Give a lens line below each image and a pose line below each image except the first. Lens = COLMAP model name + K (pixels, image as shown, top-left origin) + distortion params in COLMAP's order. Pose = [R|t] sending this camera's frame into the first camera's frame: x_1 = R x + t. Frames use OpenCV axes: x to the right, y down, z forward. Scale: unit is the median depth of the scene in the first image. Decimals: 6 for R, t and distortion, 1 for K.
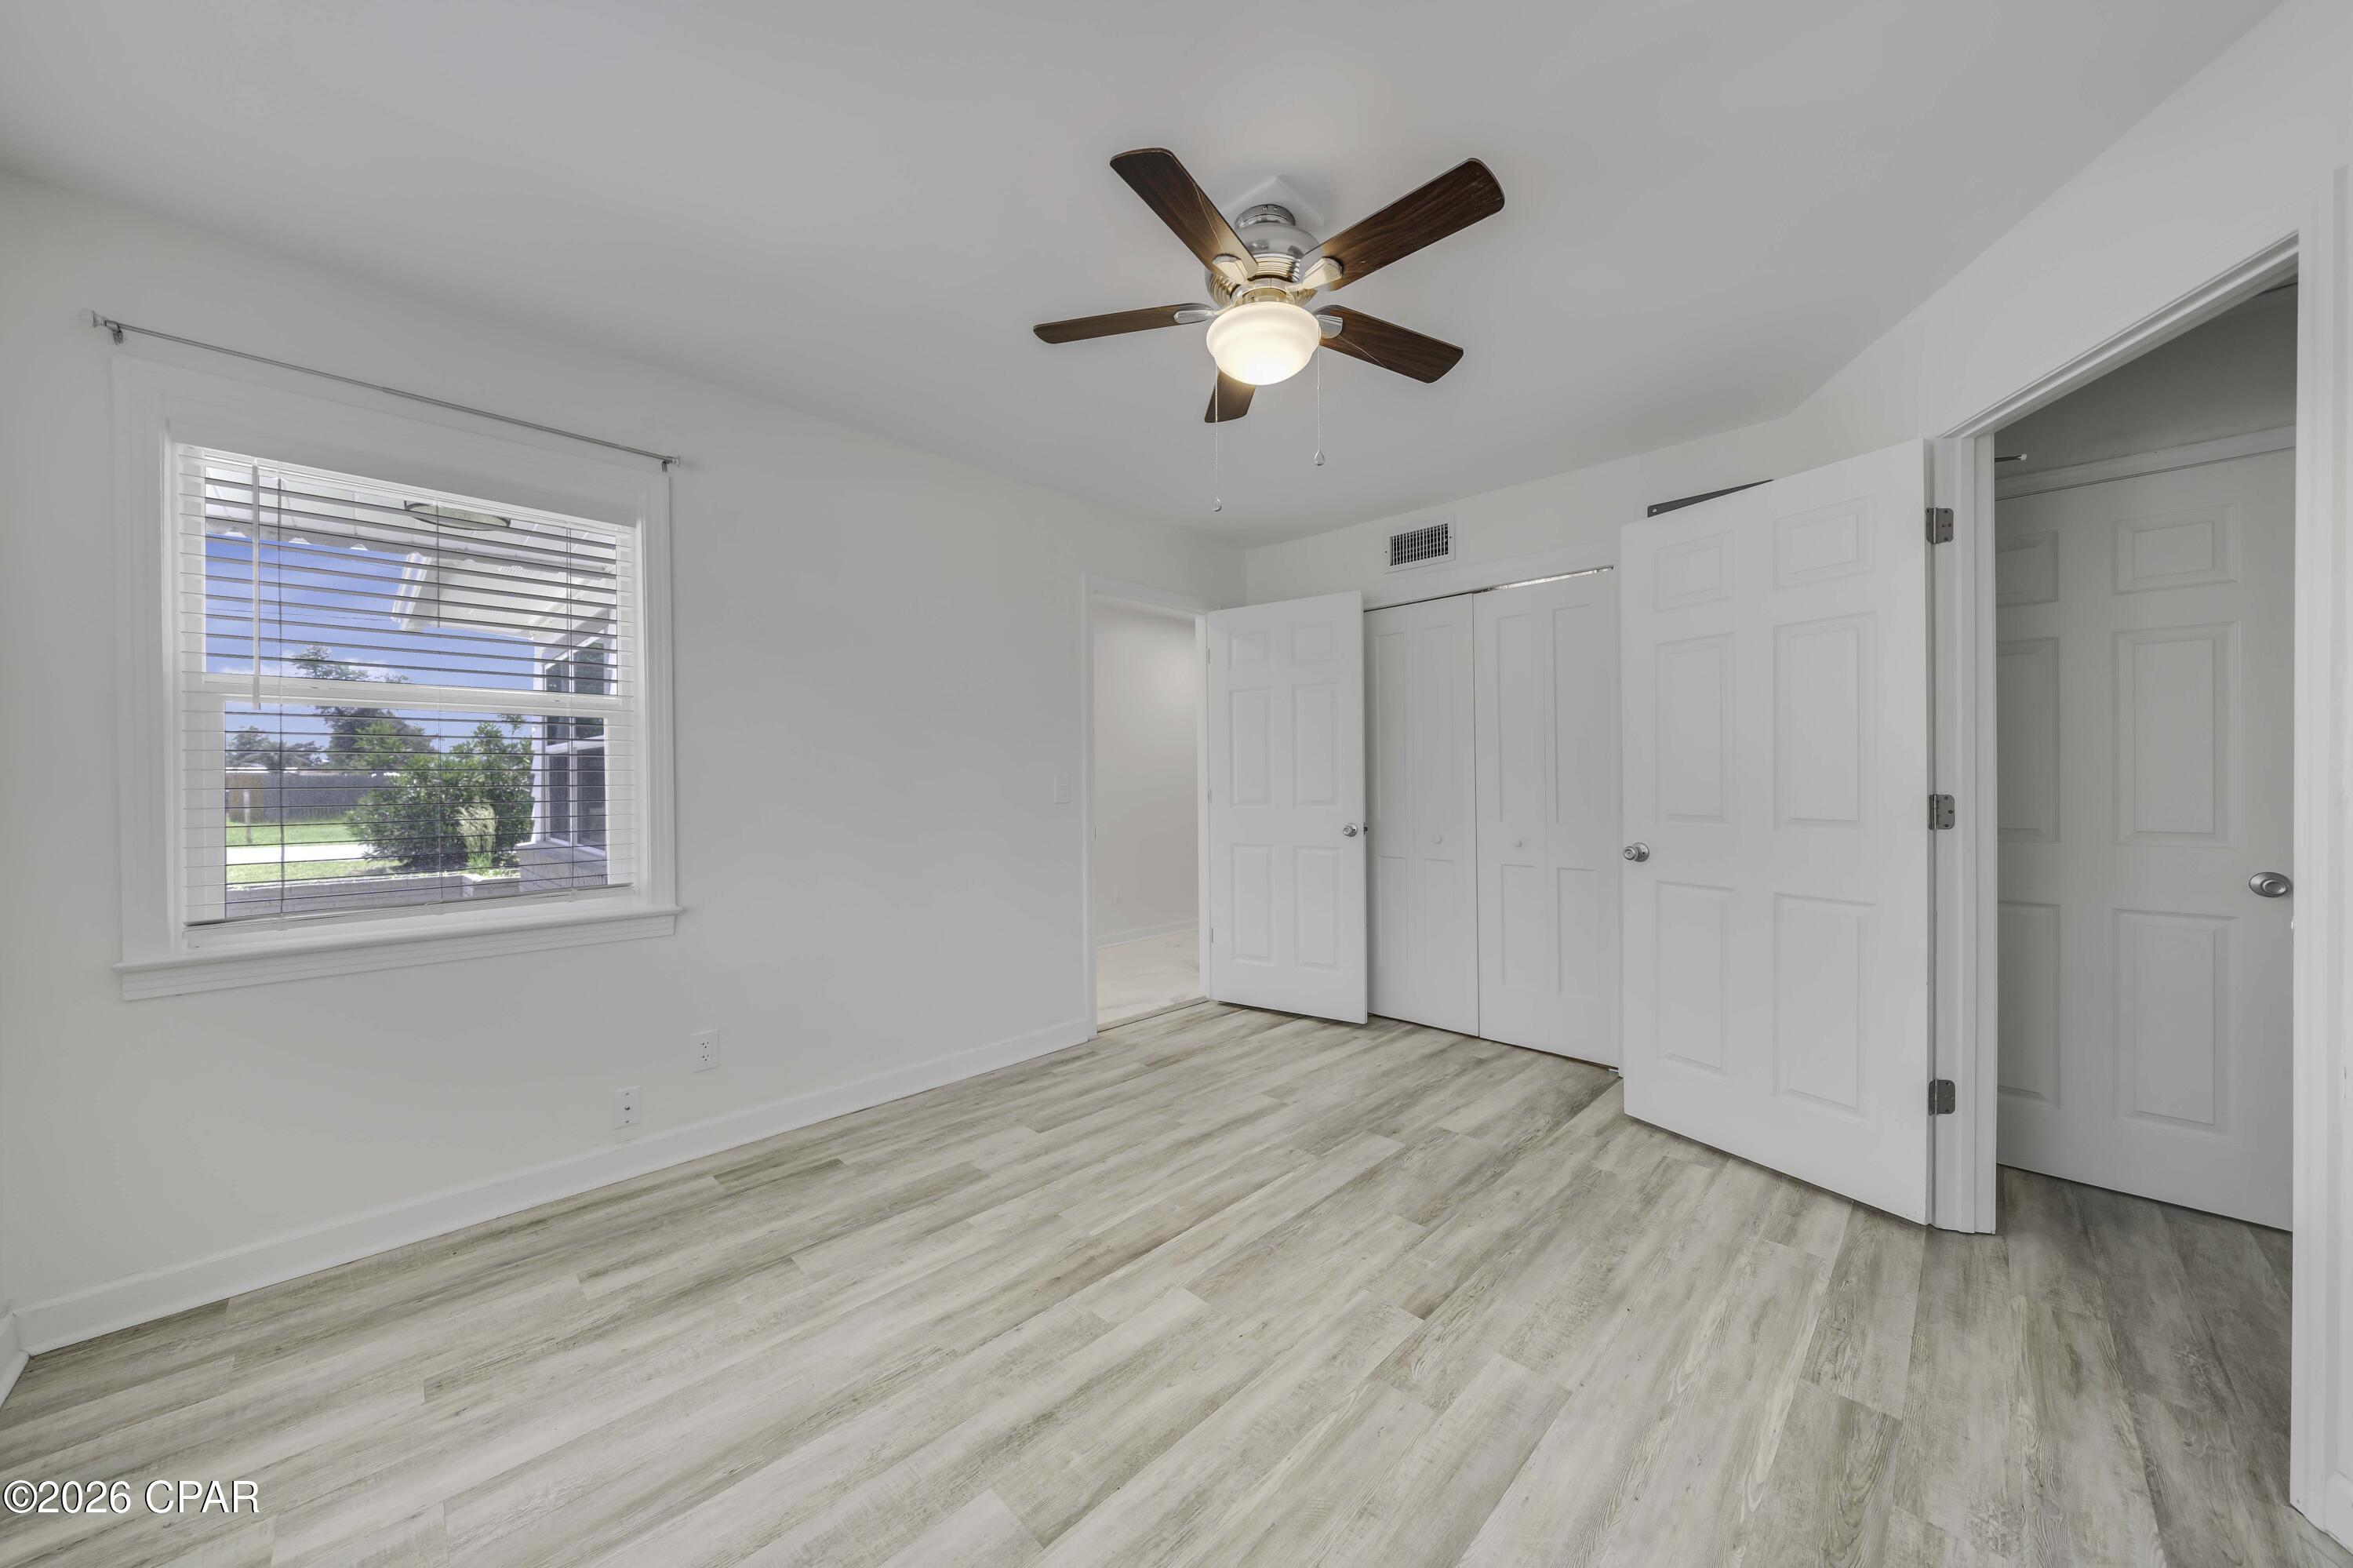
lens RADIAL K [[807.5, 0, 1175.3], [0, 807.5, 786.6], [0, 0, 1]] dist [-0.009055, 0.000044]
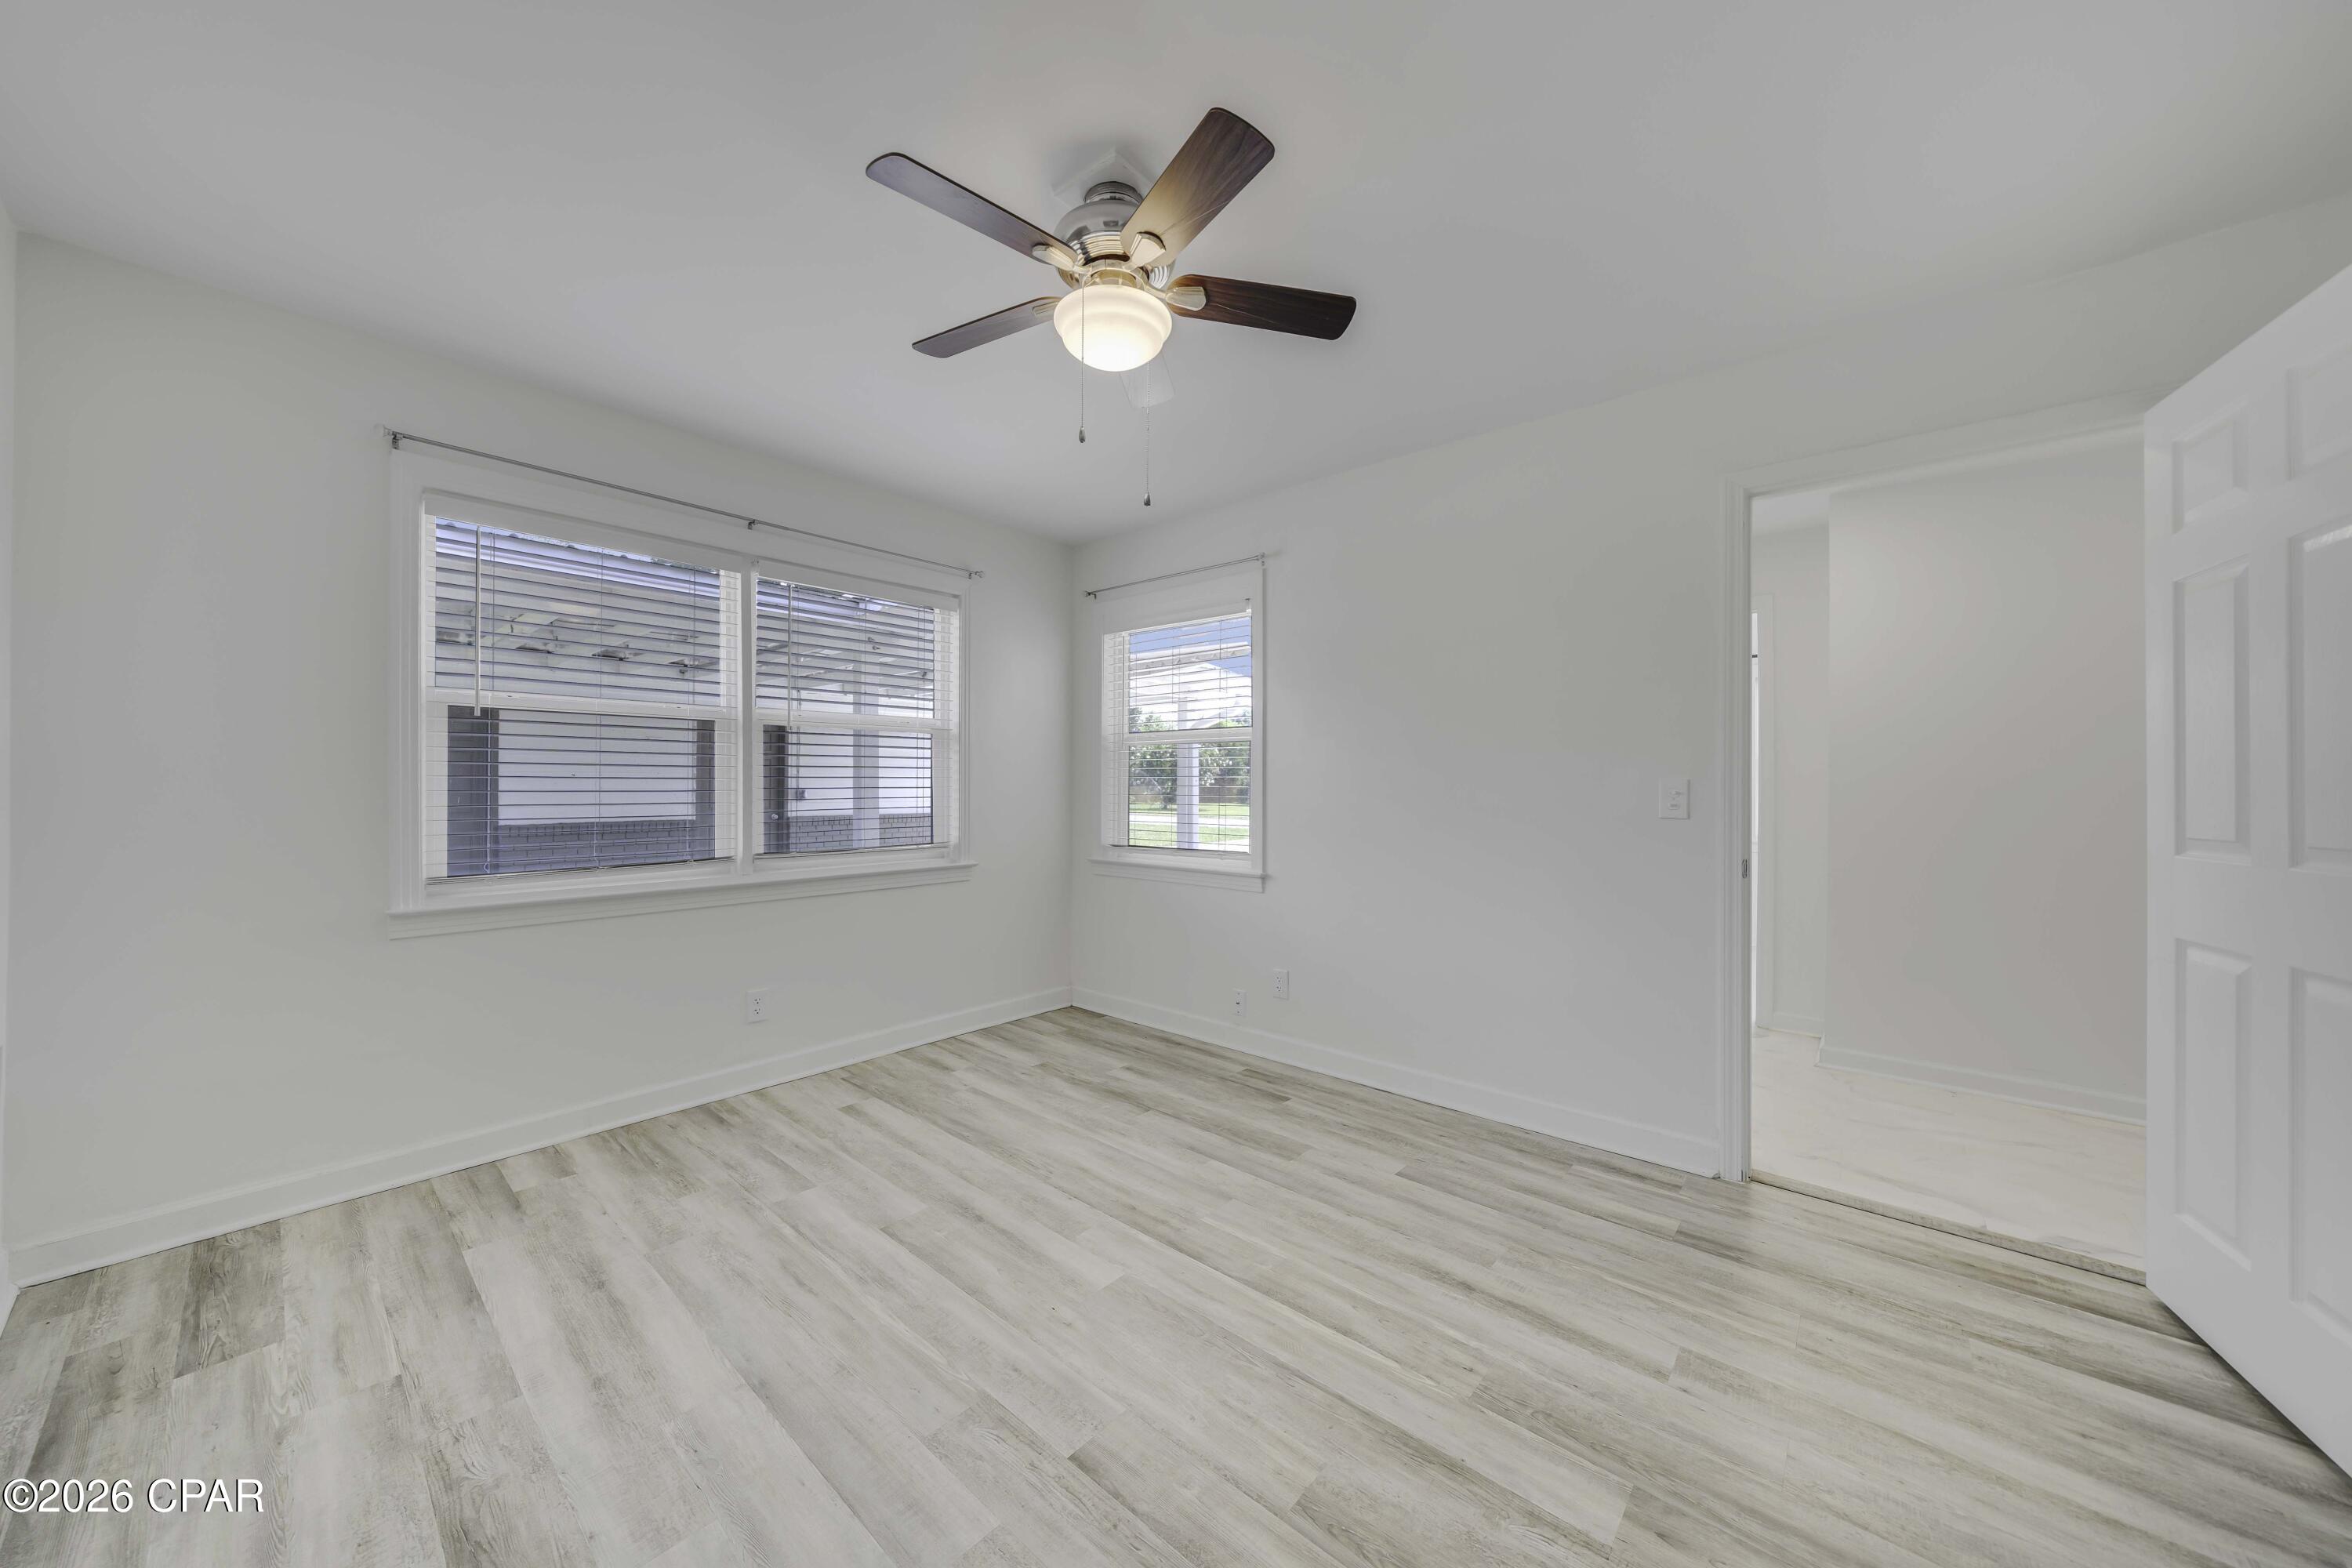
lens RADIAL K [[807.1, 0, 1174.8], [0, 807.1, 786.6], [0, 0, 1]] dist [-0.009055, 0.000044]
pose [[0.074464, 0.008249, -0.997190, 0.943666], [-0.019957, 0.999778, 0.006780, -0.019672], [0.997024, 0.019396, 0.074612, 0.870229]]
